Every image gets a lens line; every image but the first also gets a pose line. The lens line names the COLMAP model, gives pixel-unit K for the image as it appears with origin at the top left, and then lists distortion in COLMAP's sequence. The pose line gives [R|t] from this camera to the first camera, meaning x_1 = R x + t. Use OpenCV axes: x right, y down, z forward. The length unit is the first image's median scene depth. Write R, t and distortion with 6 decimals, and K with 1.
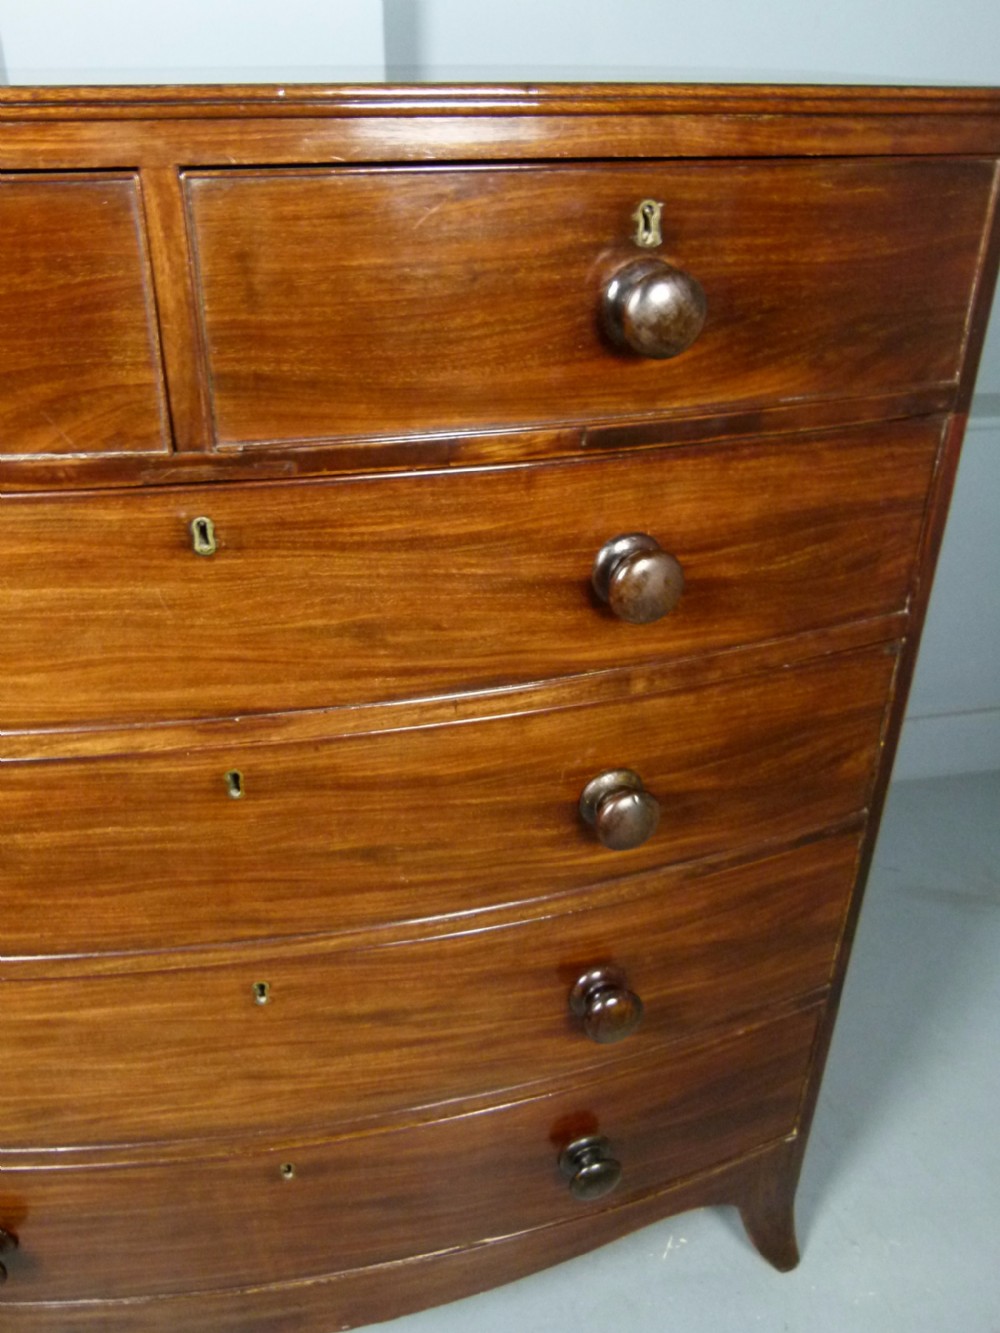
lens RADIAL K [[1121.4, 0, 500.0], [0, 1121.4, 666.5], [0, 0, 1]] dist [-0.038678, 0.019250]
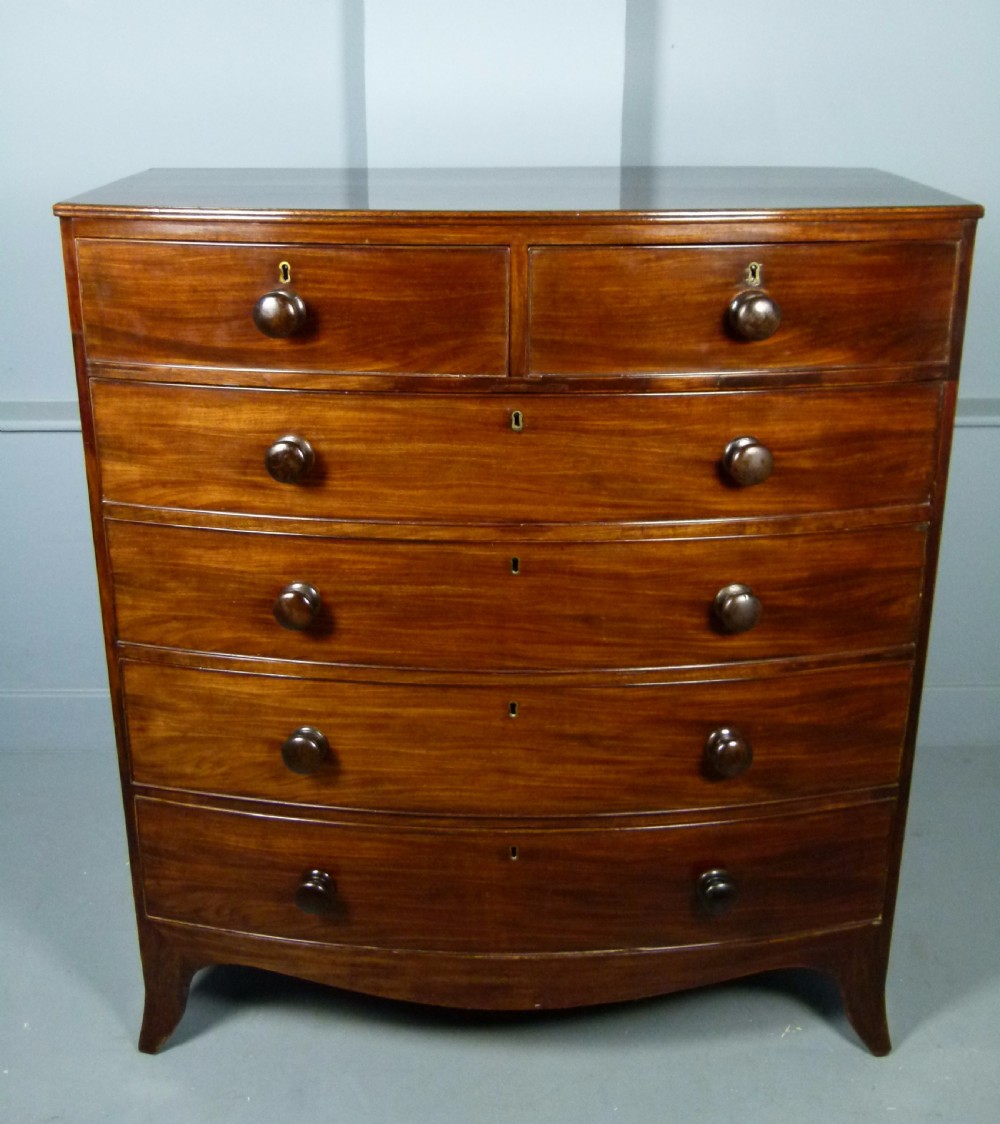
lens RADIAL K [[1311.3, 0, 498.2], [0, 1311.3, 500.2], [0, 0, 1]] dist [-0.040205, 0.013967]
pose [[0.984343, 0.050992, -0.168725, 0.086951], [-0.079639, 0.982626, -0.167644, 0.370001], [0.157245, 0.178457, 0.971302, -1.096350]]
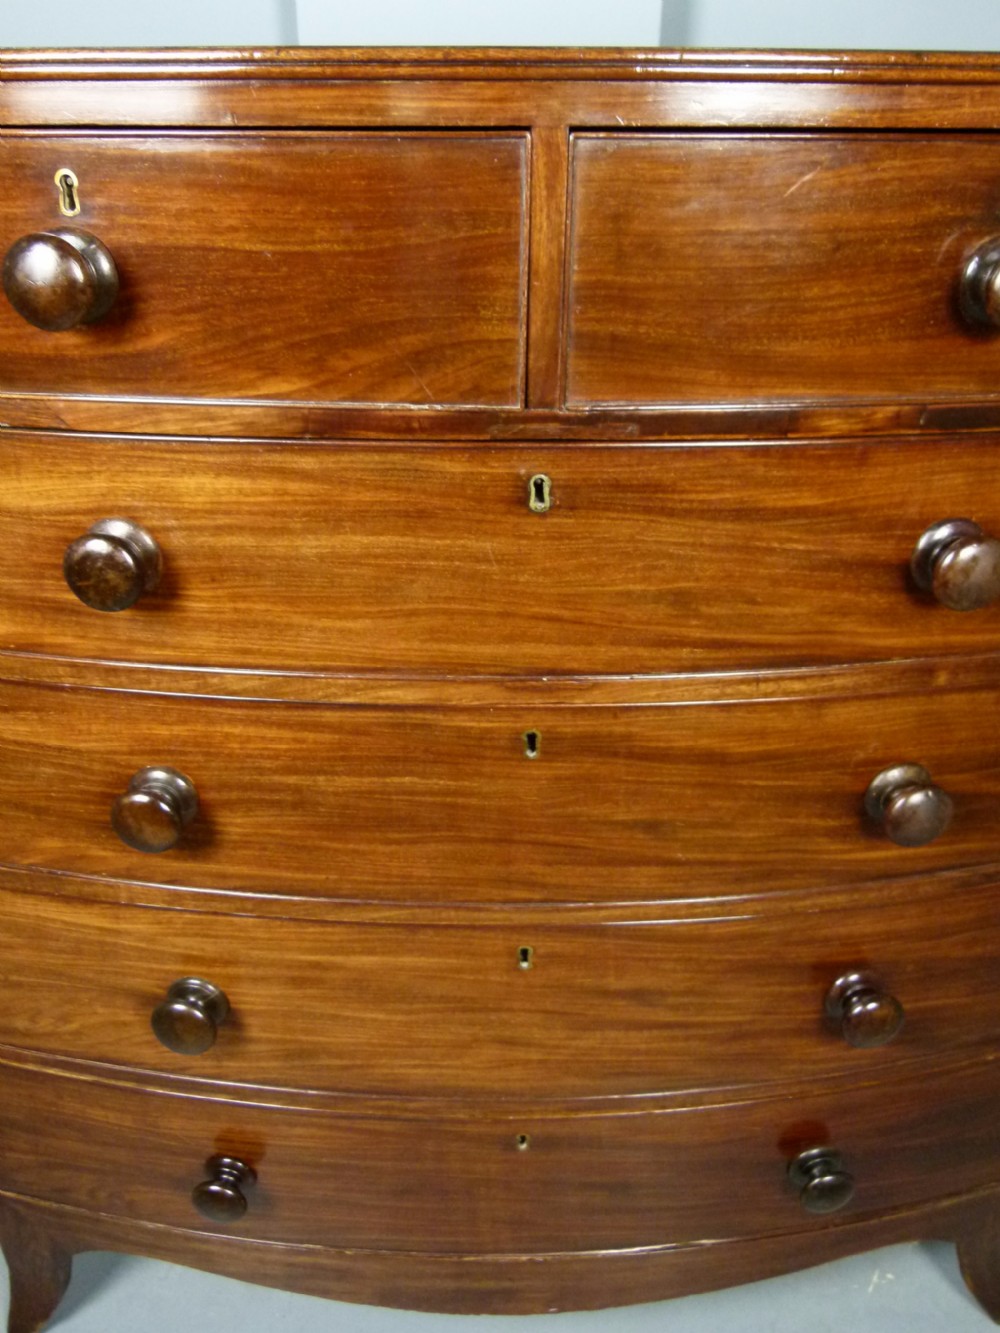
lens RADIAL K [[1121.4, 0, 500.0], [0, 1121.4, 666.5], [0, 0, 1]] dist [-0.038678, 0.019250]
pose [[0.988315, 0.070118, -0.135344, -0.137996], [-0.072752, 0.997243, -0.014612, 0.053832], [0.133946, 0.024288, 0.990691, -0.015651]]
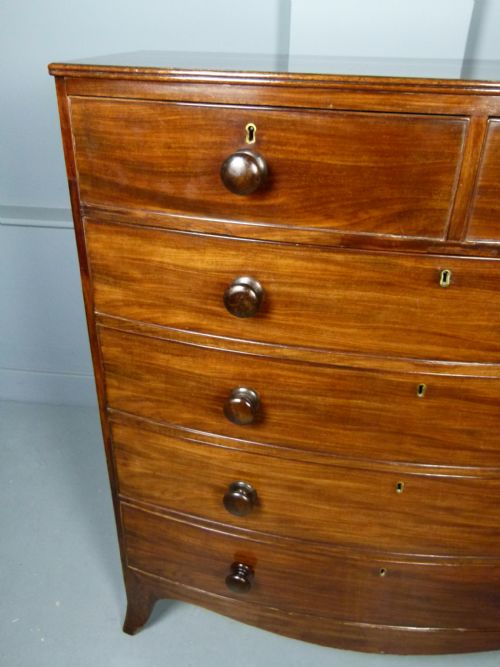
lens RADIAL K [[561.1, 0, 250.0], [0, 561.1, 333.5], [0, 0, 1]] dist [-0.038678, 0.019250]
pose [[0.961210, 0.143337, -0.235647, -0.329696], [-0.145310, 0.989345, 0.009065, 0.034654], [0.234436, 0.025529, 0.971796, -0.149519]]
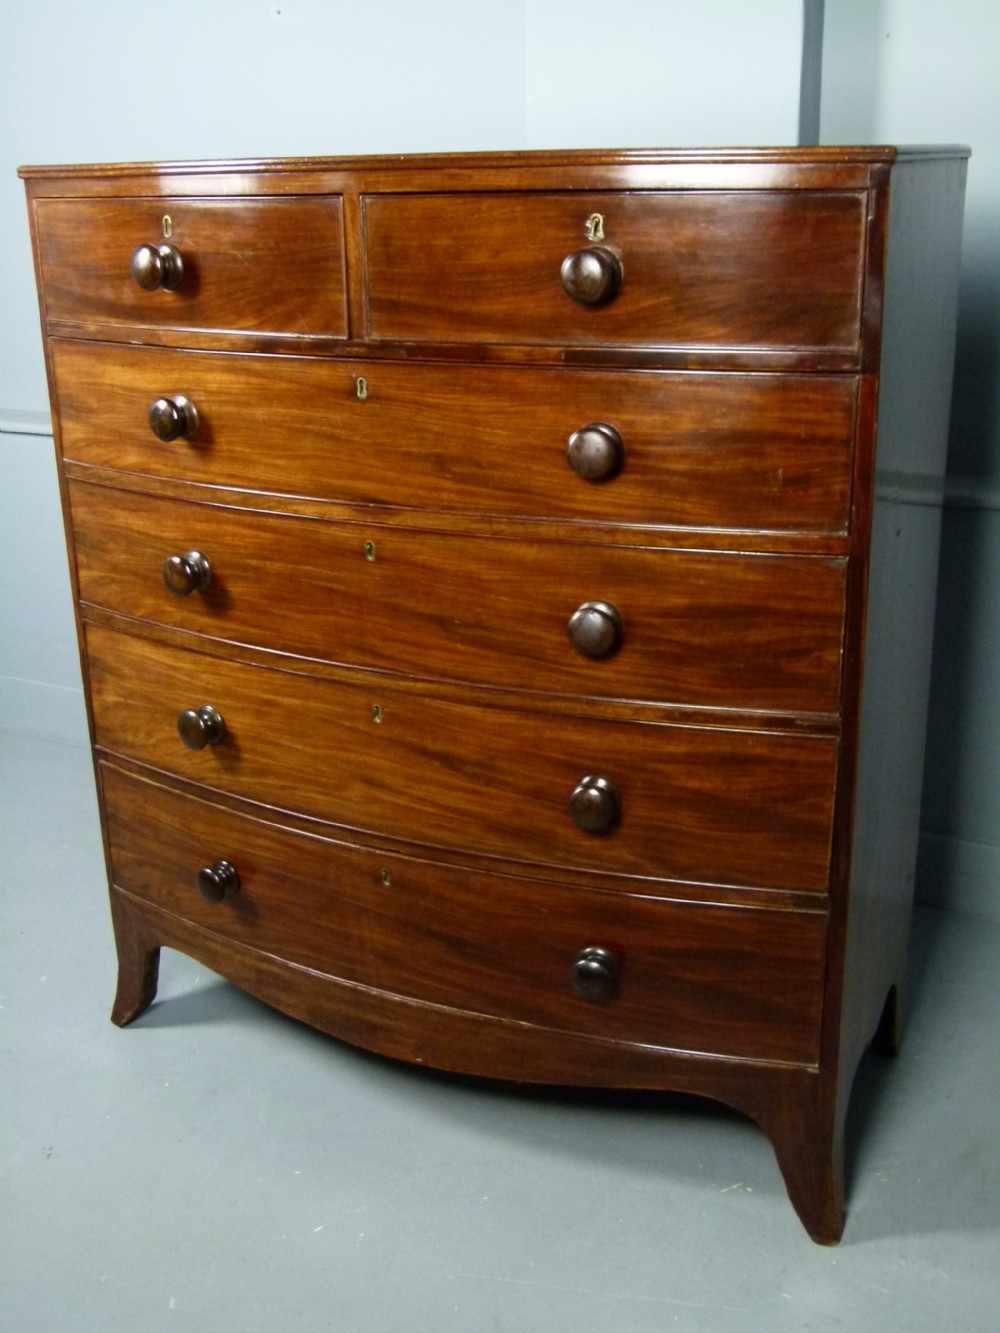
lens RADIAL K [[1461.1, 0, 500.0], [0, 1461.1, 666.5], [0, 0, 1]] dist [-0.042690, 0.039788]
pose [[0.797706, 0.173013, -0.577695, 1.249777], [-0.275536, 0.956688, -0.093955, 0.437216], [0.536419, 0.234124, 0.810827, -0.641986]]
